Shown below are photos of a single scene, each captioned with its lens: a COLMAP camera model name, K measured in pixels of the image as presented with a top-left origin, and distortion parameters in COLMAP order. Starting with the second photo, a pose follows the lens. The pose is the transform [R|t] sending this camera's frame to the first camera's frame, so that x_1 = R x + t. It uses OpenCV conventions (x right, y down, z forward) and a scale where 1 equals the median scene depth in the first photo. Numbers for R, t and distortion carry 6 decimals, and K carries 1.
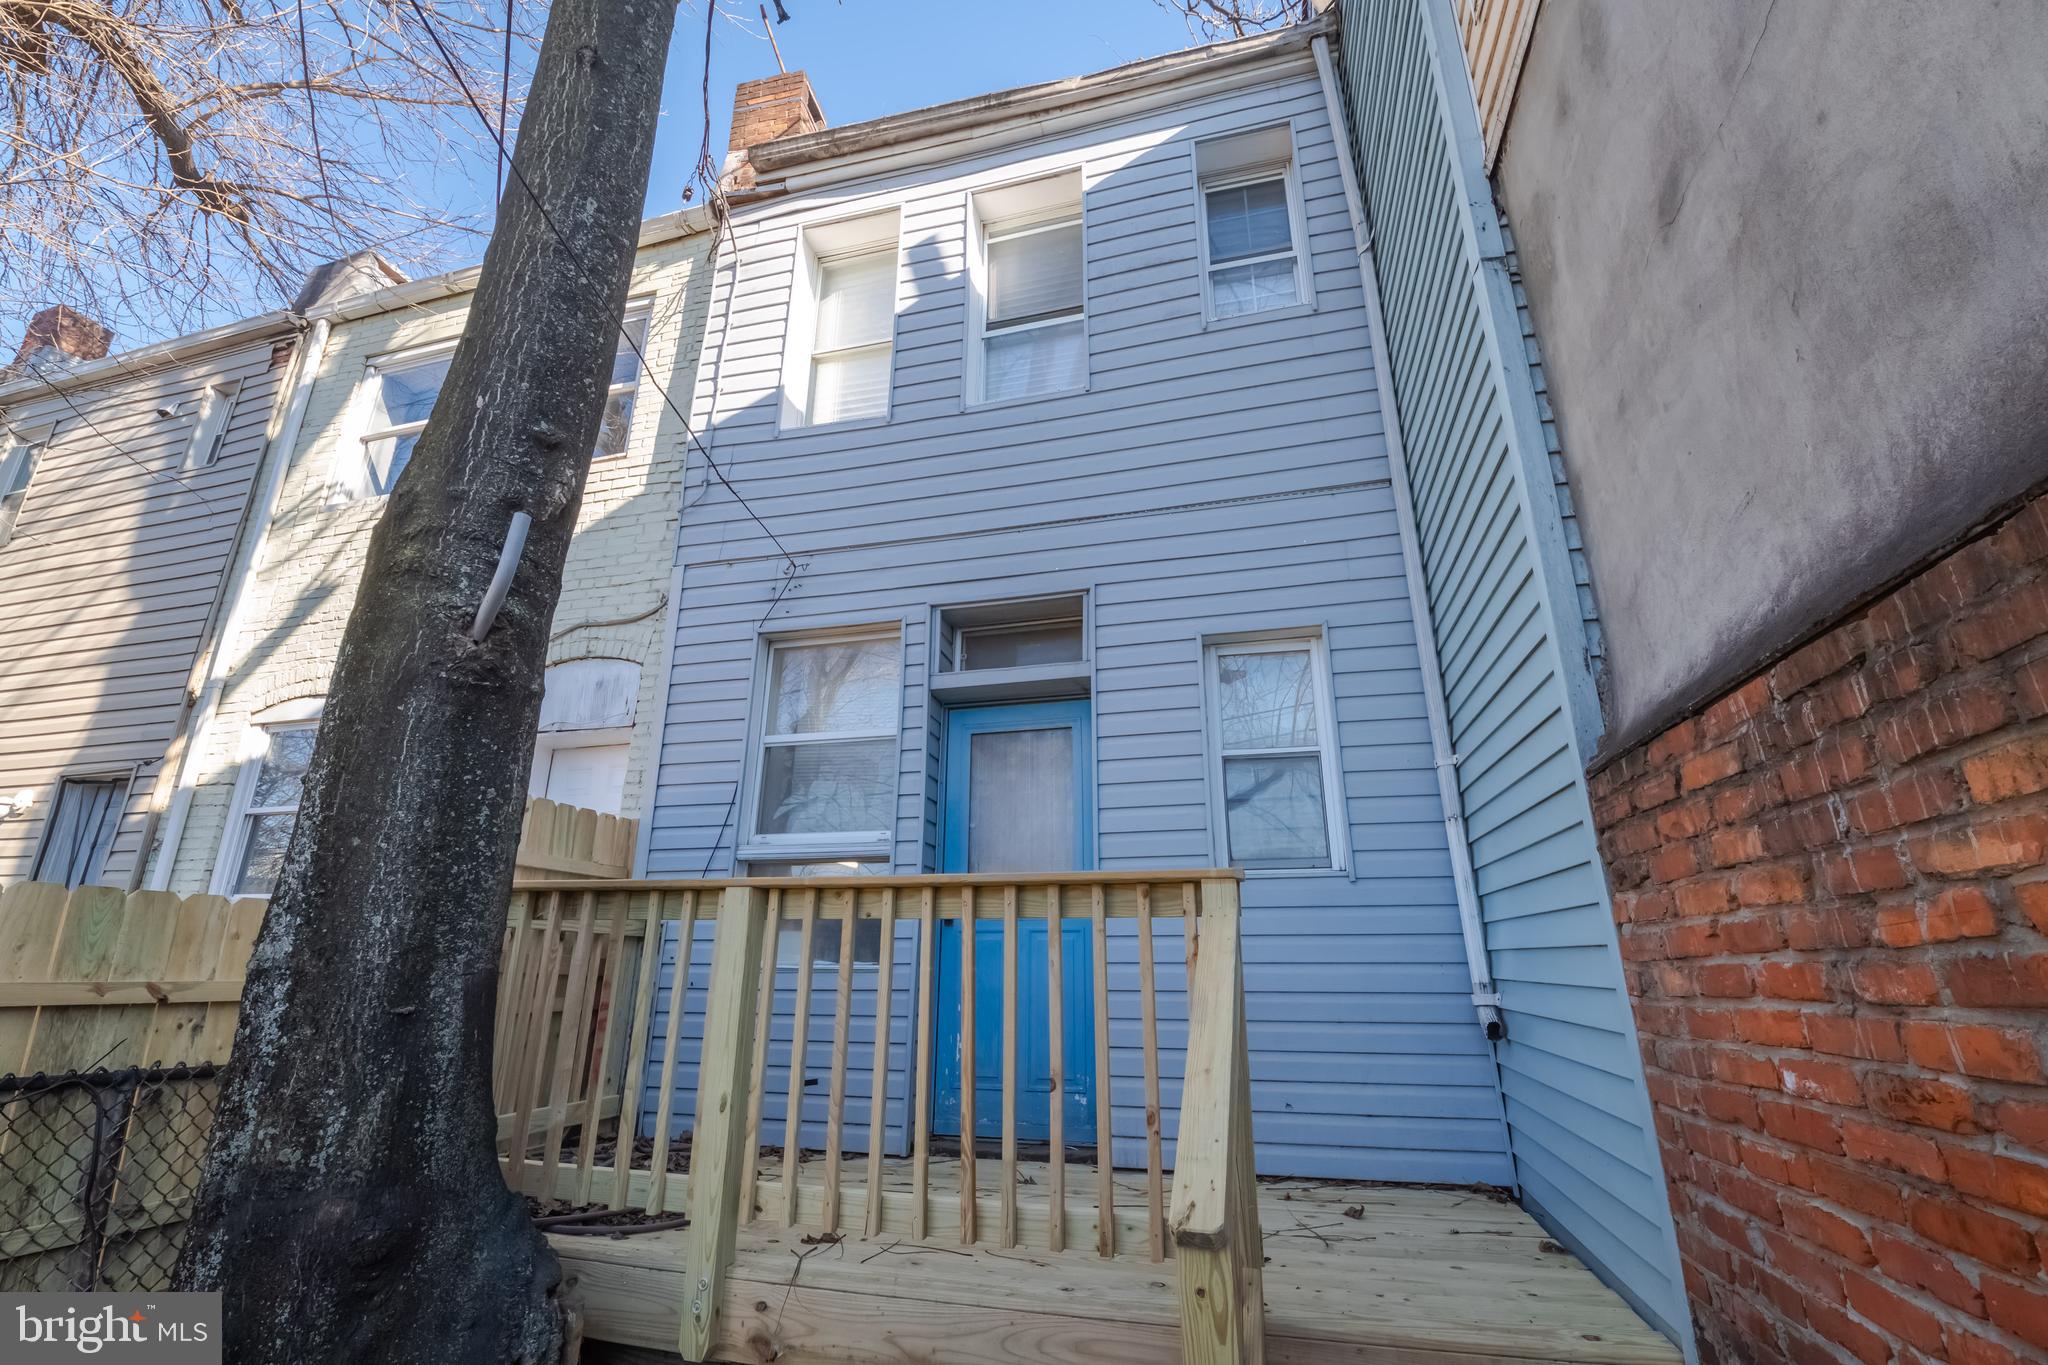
lens RADIAL K [[890.7, 0, 1013.3], [0, 890.7, 694.4], [0, 0, 1]] dist [-0.007547, -0.006025]
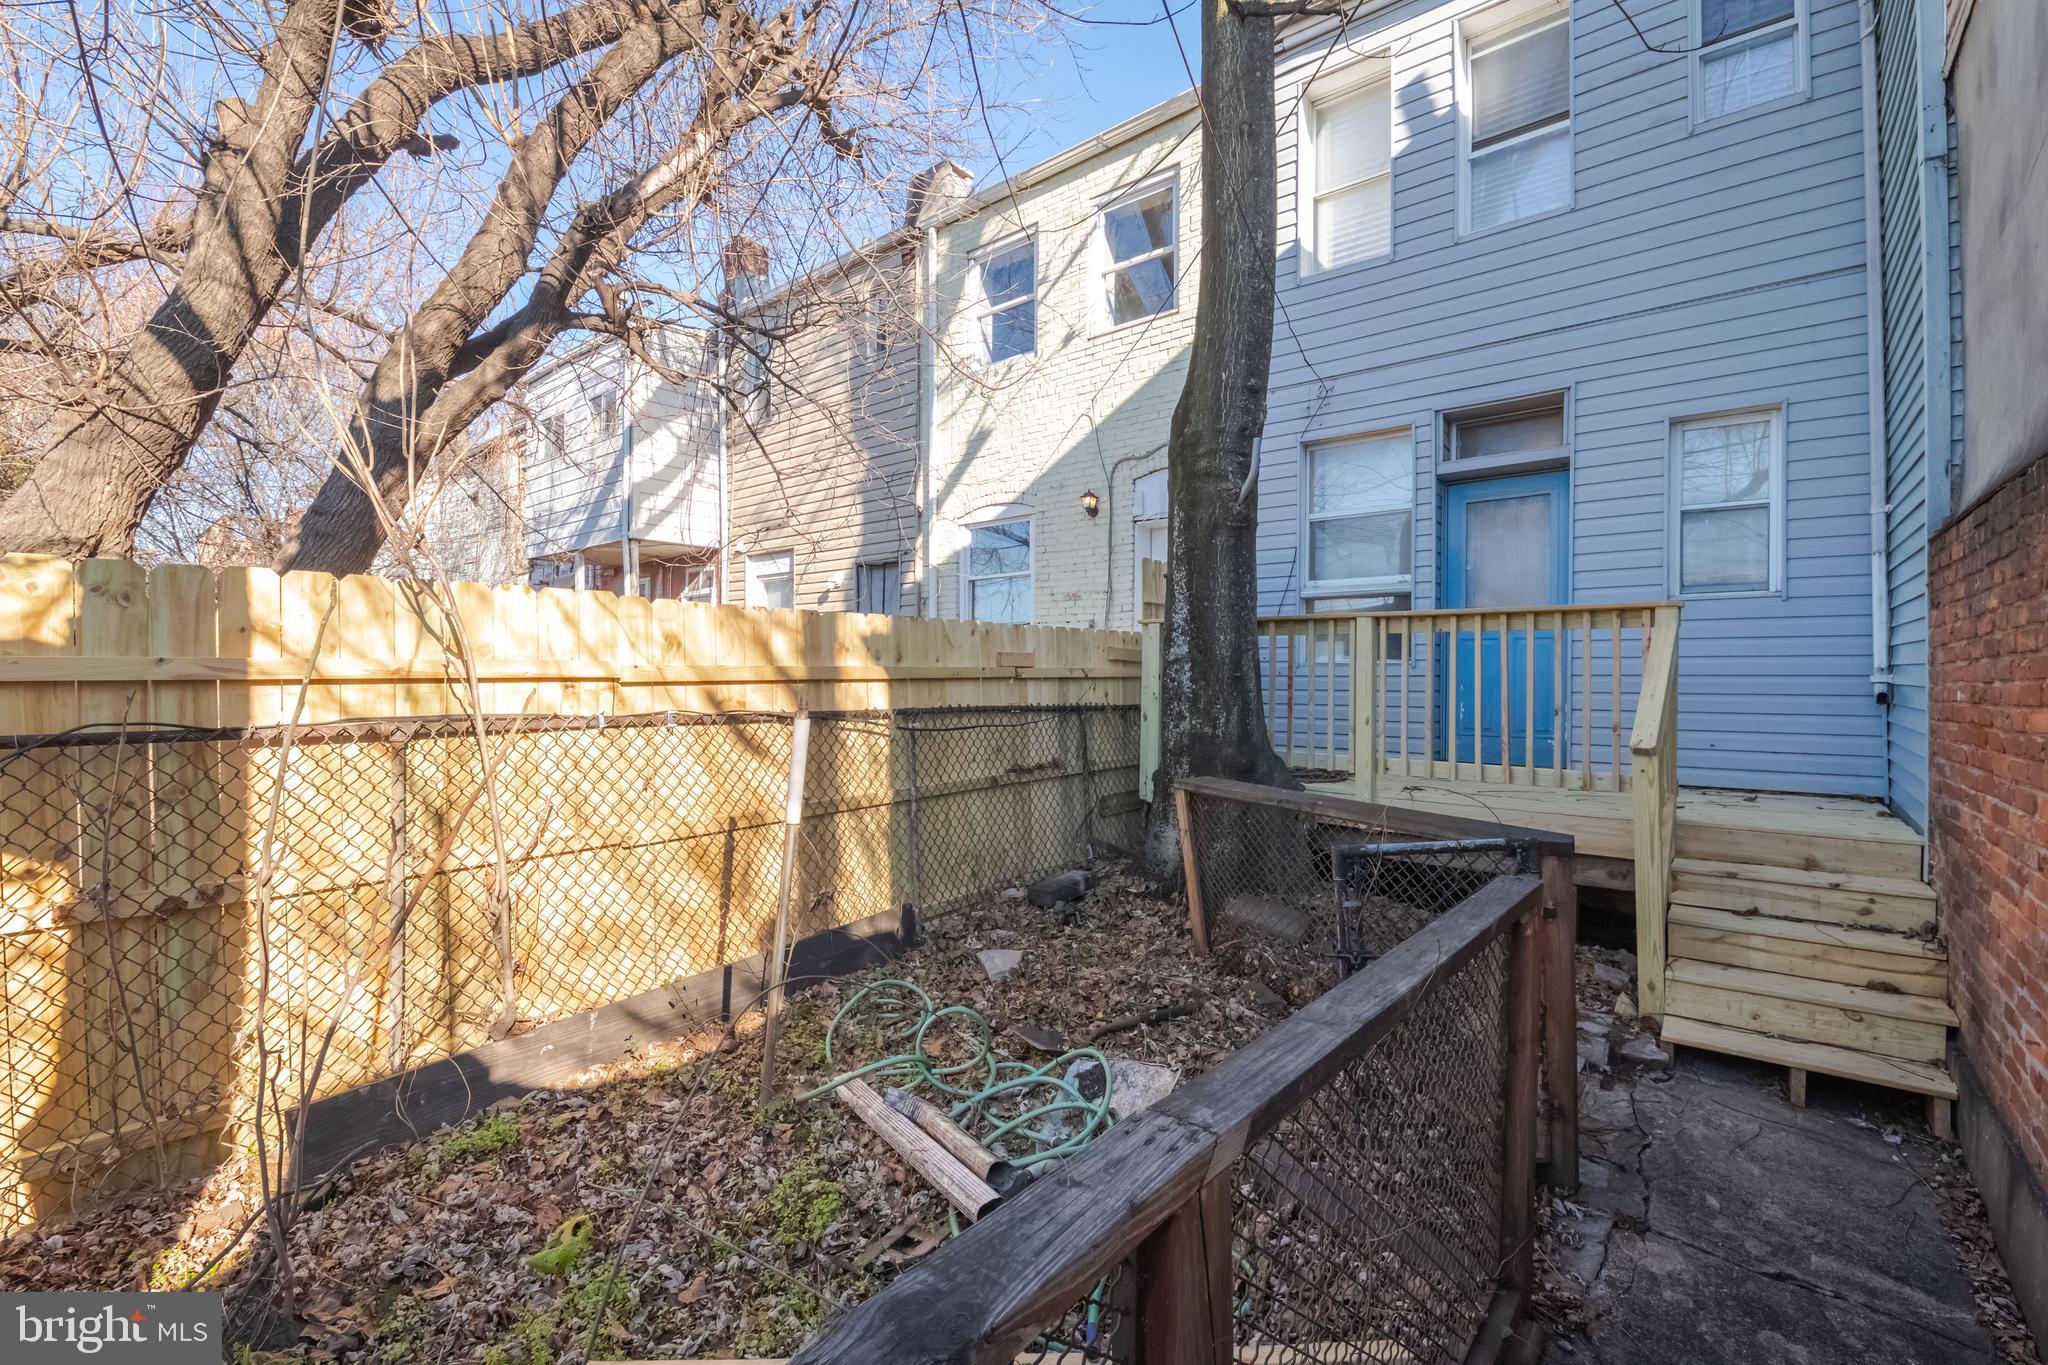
lens RADIAL K [[890.7, 0, 1015.5], [0, 890.7, 682.3], [0, 0, 1]] dist [-0.007547, -0.006025]
pose [[0.912328, 0.002058, -0.409455, -0.127022], [0.118806, 0.955637, 0.269522, -0.152865], [0.391845, -0.294538, 0.871610, -0.601182]]
